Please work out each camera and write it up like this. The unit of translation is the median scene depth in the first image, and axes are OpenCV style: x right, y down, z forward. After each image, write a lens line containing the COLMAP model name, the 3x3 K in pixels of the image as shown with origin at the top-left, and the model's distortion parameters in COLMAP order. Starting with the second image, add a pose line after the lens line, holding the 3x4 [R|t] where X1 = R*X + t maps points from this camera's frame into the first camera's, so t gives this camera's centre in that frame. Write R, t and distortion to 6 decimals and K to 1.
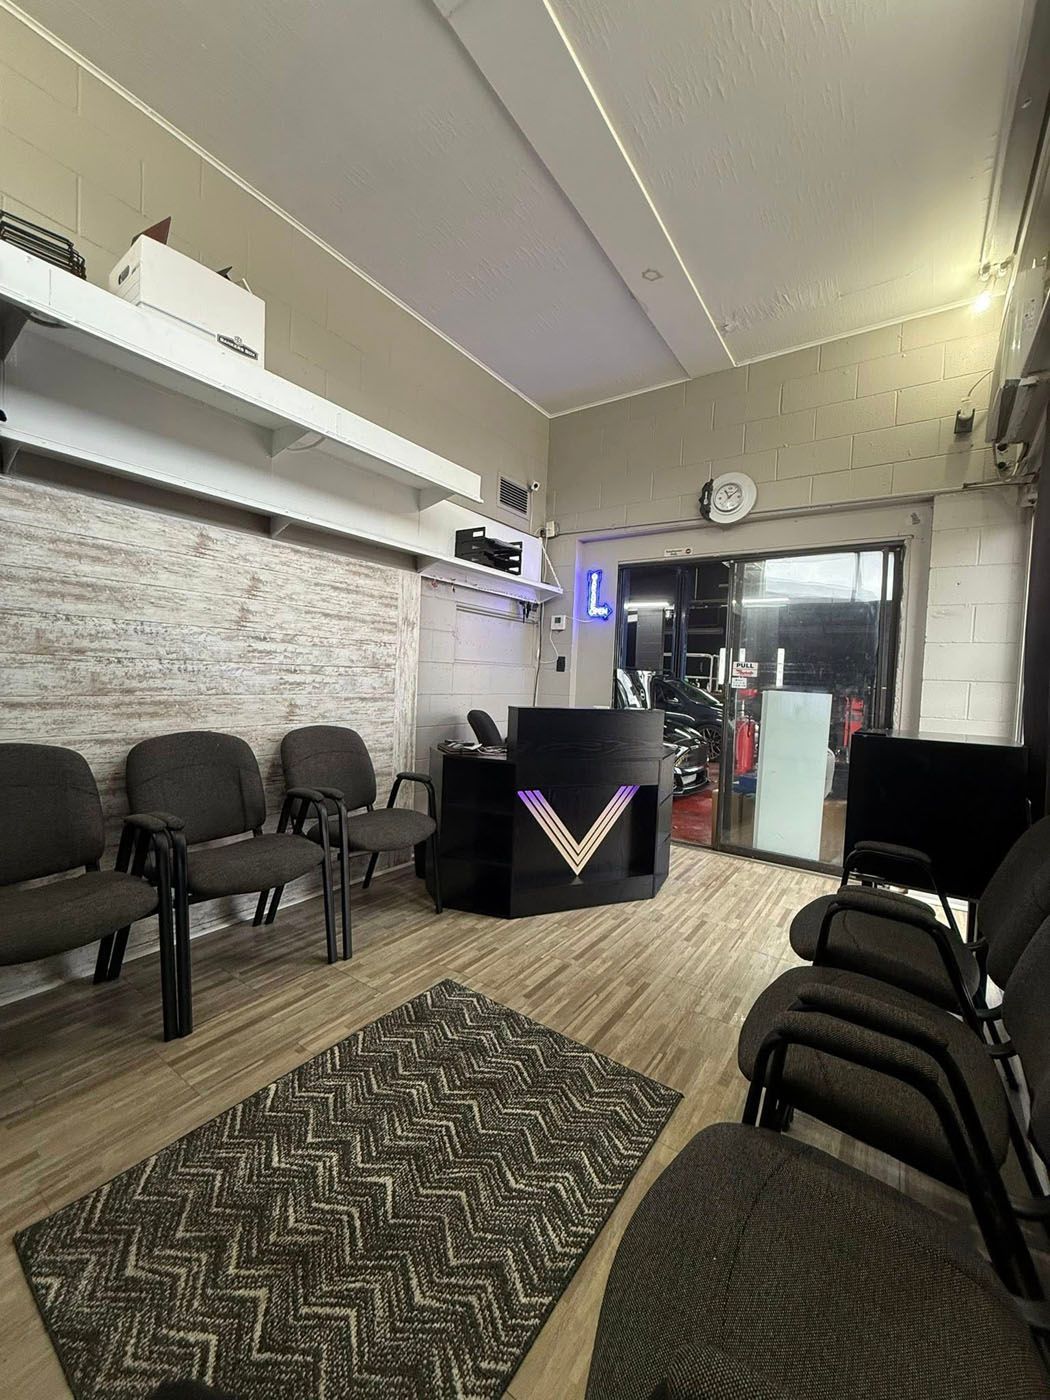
lens RADIAL K [[563.4, 0, 525.0], [0, 563.4, 700.0], [0, 0, 1]] dist [0.000698, -0.000056]
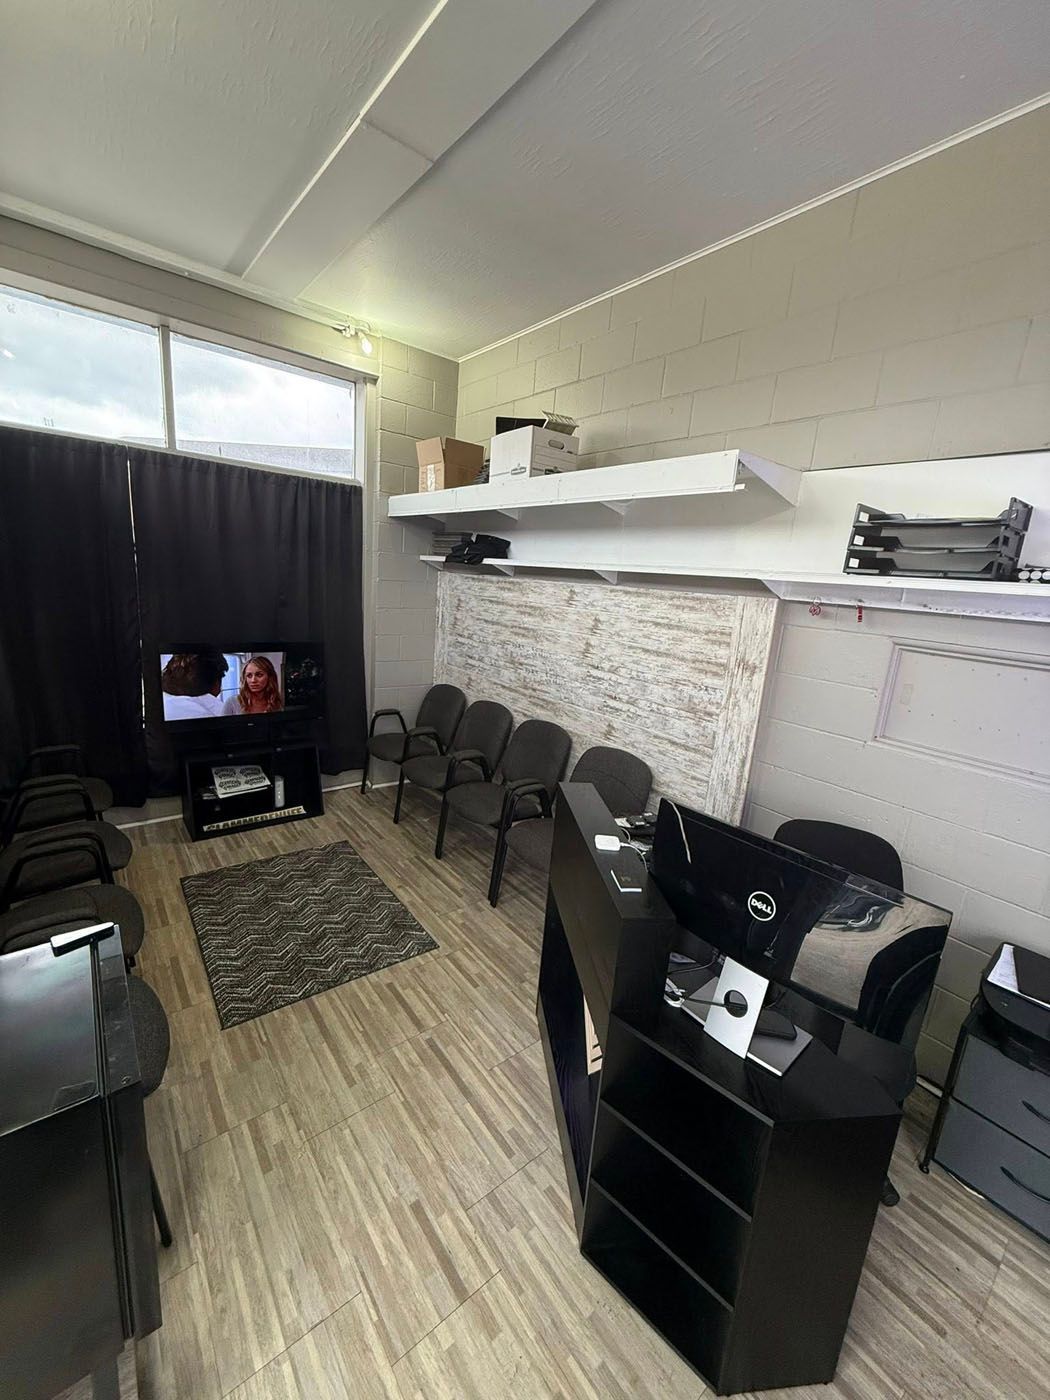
lens RADIAL K [[563.4, 0, 525.0], [0, 563.4, 700.0], [0, 0, 1]] dist [0.000698, -0.000056]
pose [[-0.292209, 0.145292, -0.945253, 0.757806], [-0.127159, 0.973714, 0.188976, -0.250157], [0.947863, 0.175418, -0.266053, 1.179011]]
